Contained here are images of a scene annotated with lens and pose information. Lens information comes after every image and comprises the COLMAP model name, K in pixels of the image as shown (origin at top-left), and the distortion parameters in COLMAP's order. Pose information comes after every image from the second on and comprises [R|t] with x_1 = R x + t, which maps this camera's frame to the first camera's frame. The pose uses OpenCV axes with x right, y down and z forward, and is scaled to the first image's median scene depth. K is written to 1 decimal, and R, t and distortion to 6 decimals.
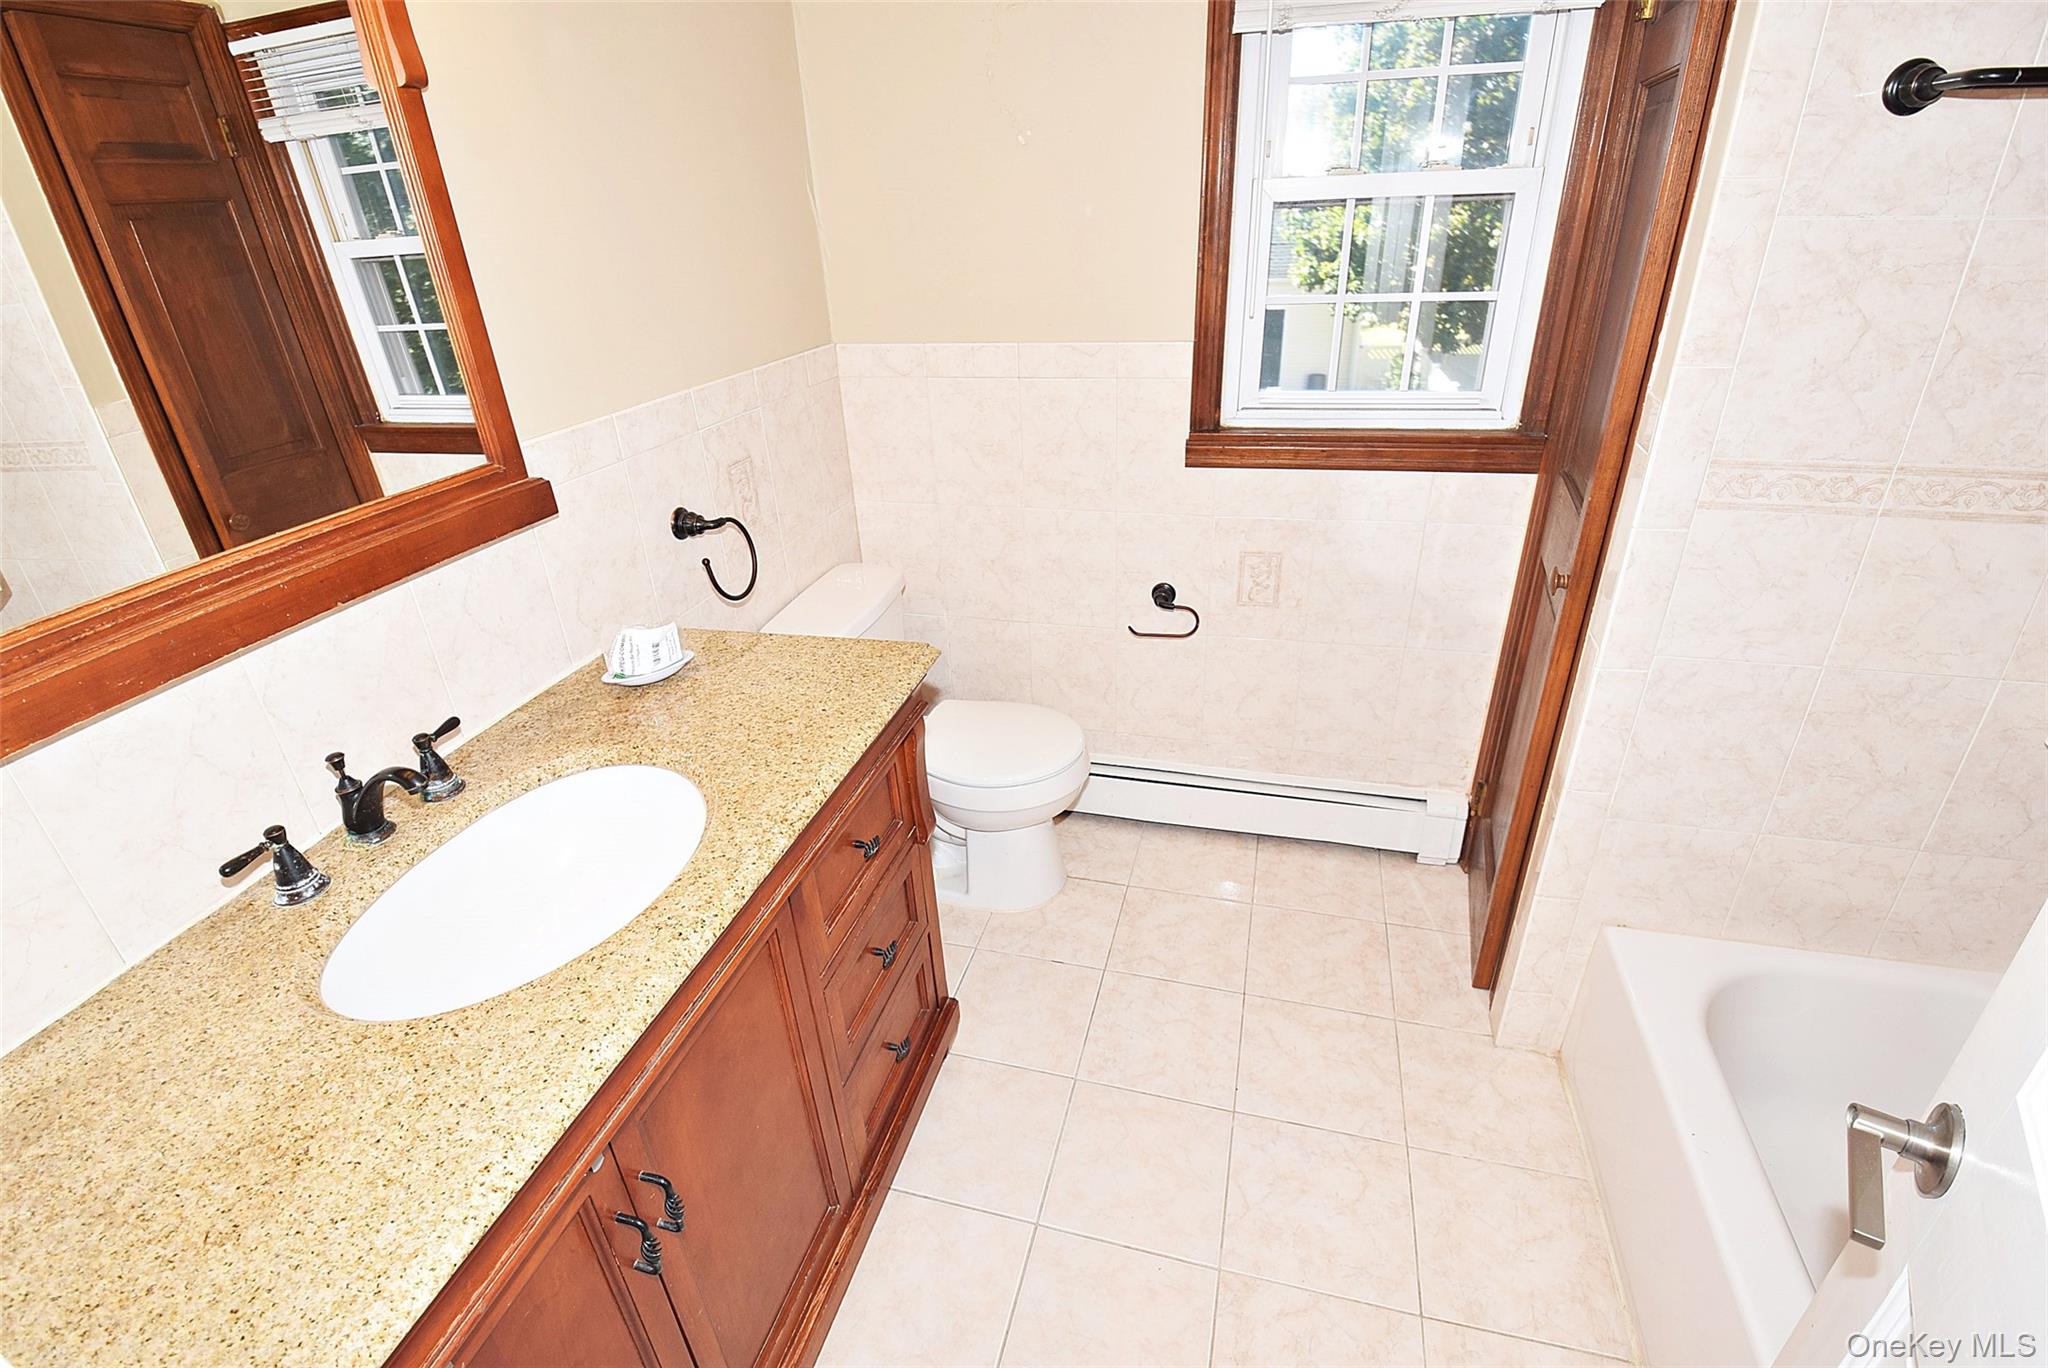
lens RADIAL K [[913.9, 0, 1040.3], [0, 913.9, 678.5], [0, 0, 1]] dist [-0.004407, -0.009961]
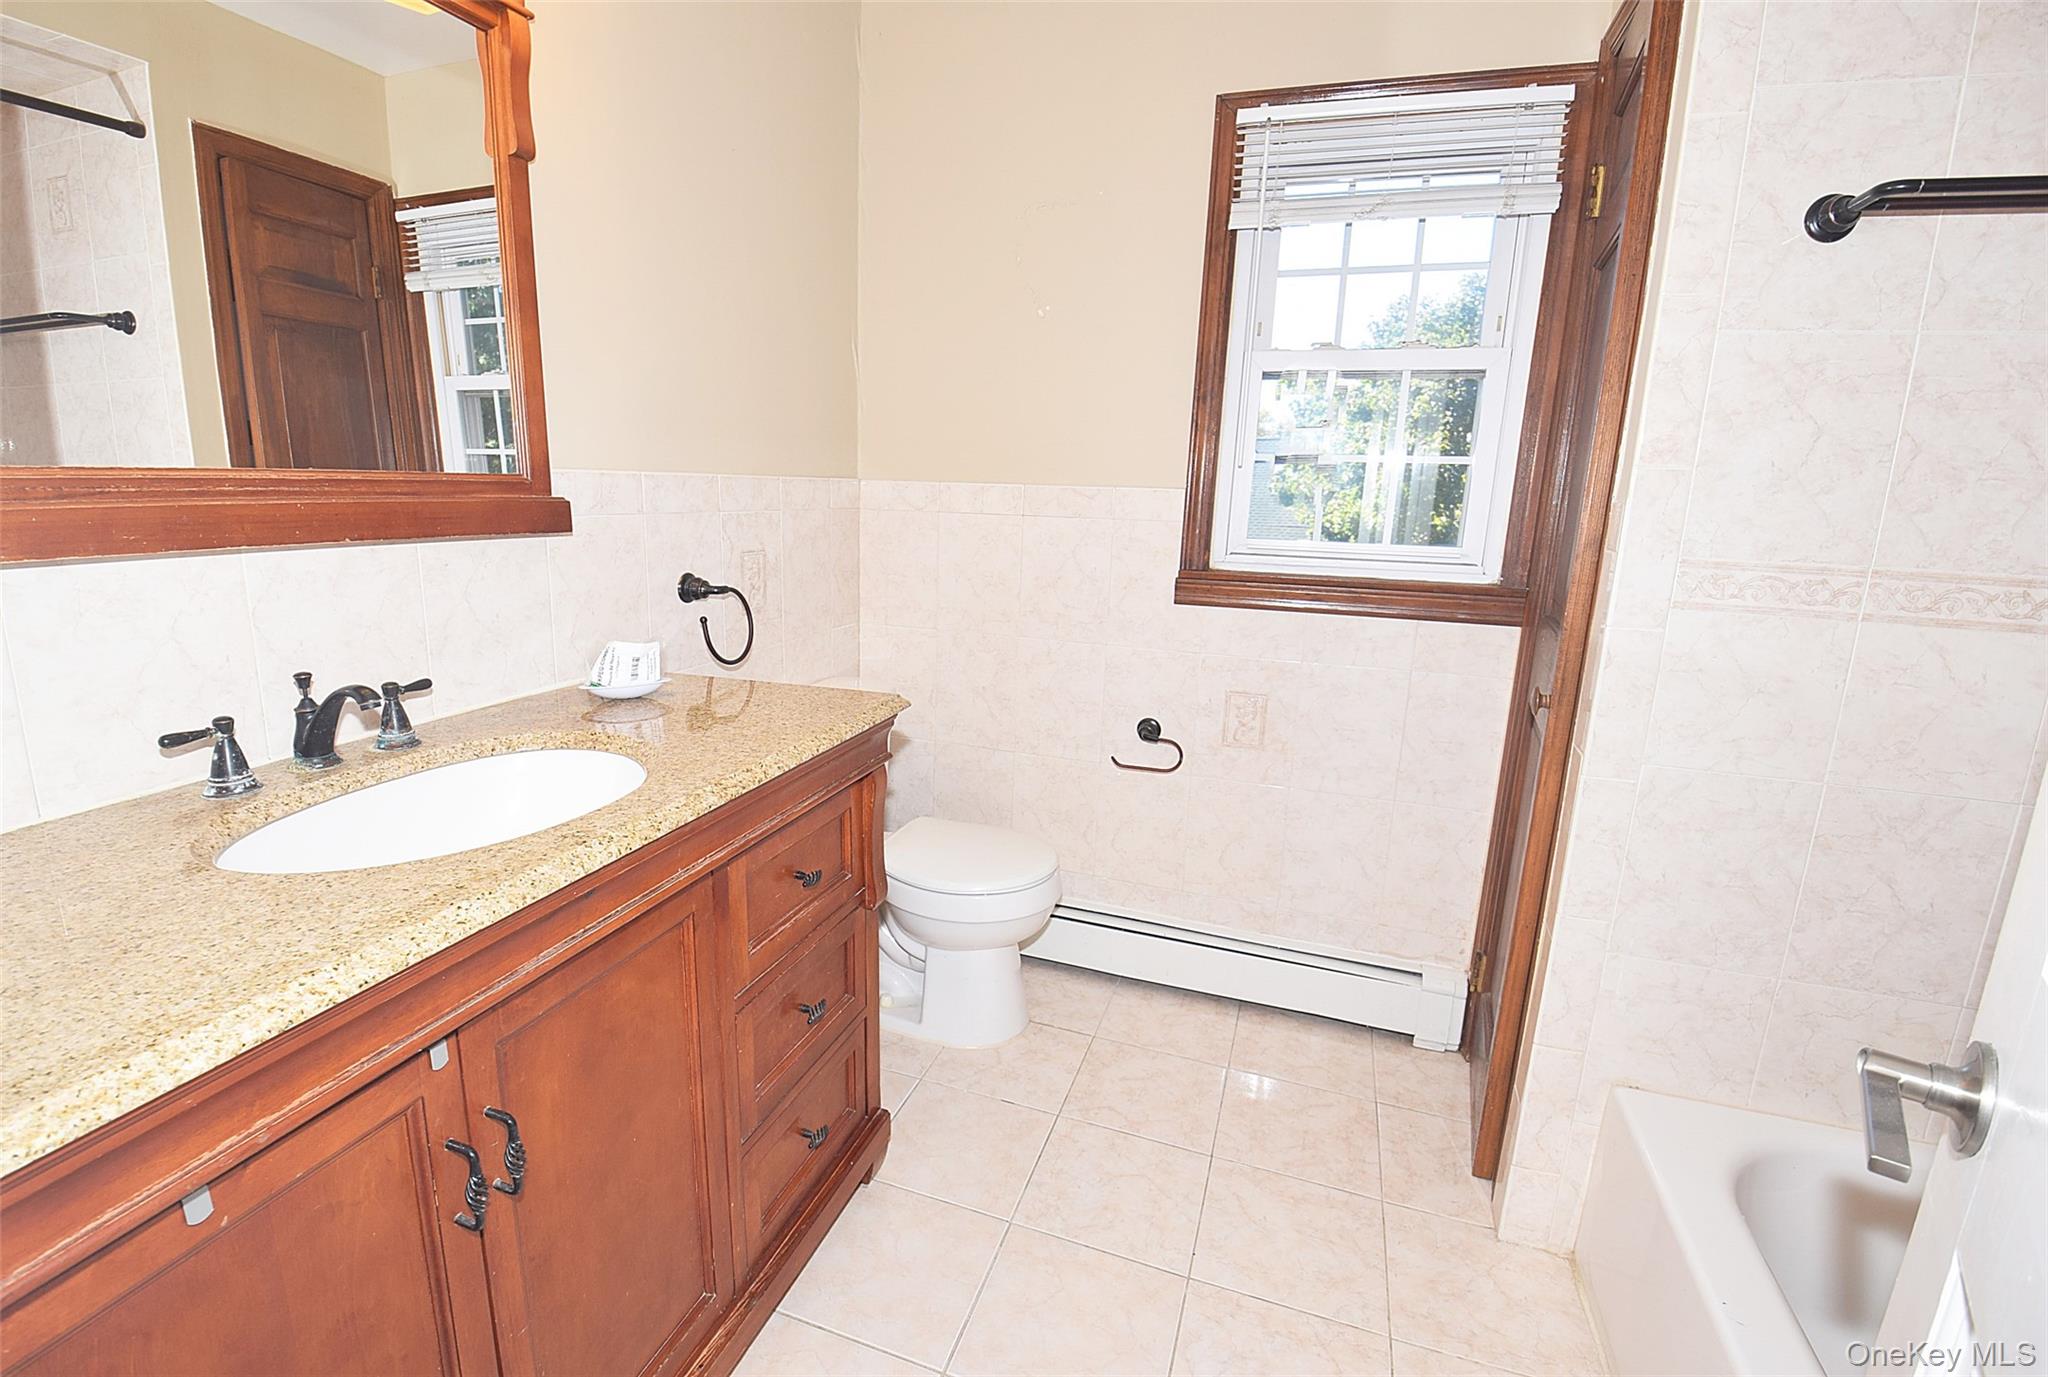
lens RADIAL K [[913.9, 0, 1027.8], [0, 913.9, 773.8], [0, 0, 1]] dist [-0.004407, -0.009961]
pose [[0.994949, 0.081278, -0.058909, 0.081300], [-0.093245, 0.965647, -0.242550, 0.264554], [0.037171, 0.246818, 0.968349, 0.043136]]
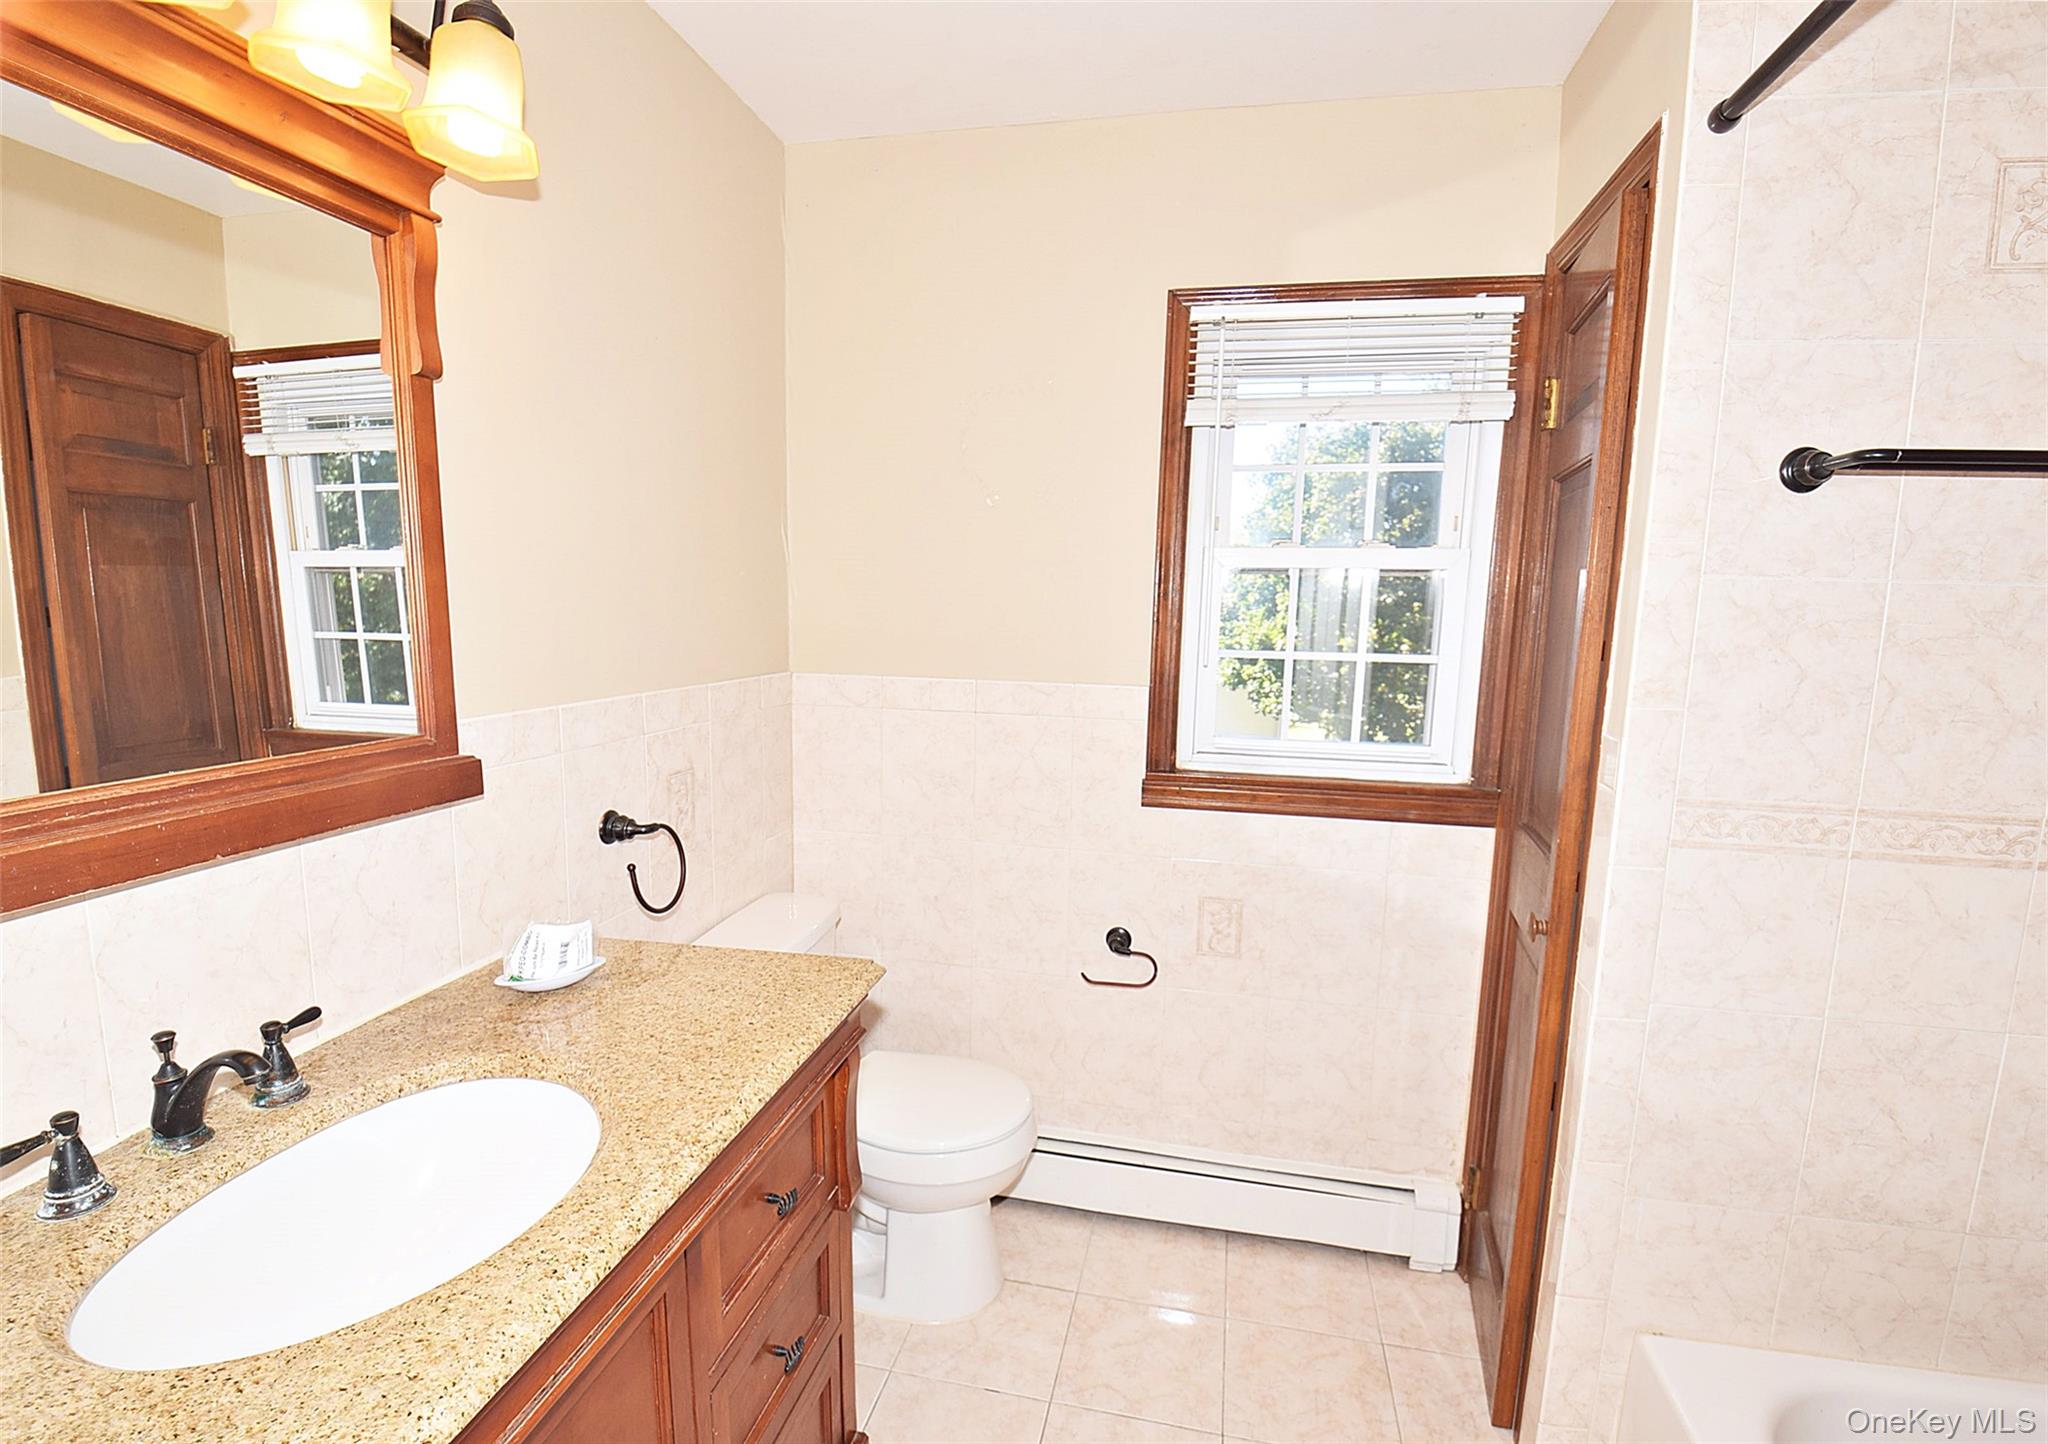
lens RADIAL K [[959.5, 0, 1009.9], [0, 959.5, 793.8], [0, 0, 1]] dist [-0.001469, -0.012317]
pose [[0.997401, 0.047801, 0.053905, -0.044073], [-0.029054, 0.951525, -0.306195, 0.085812], [-0.065929, 0.303833, 0.950441, 0.040007]]
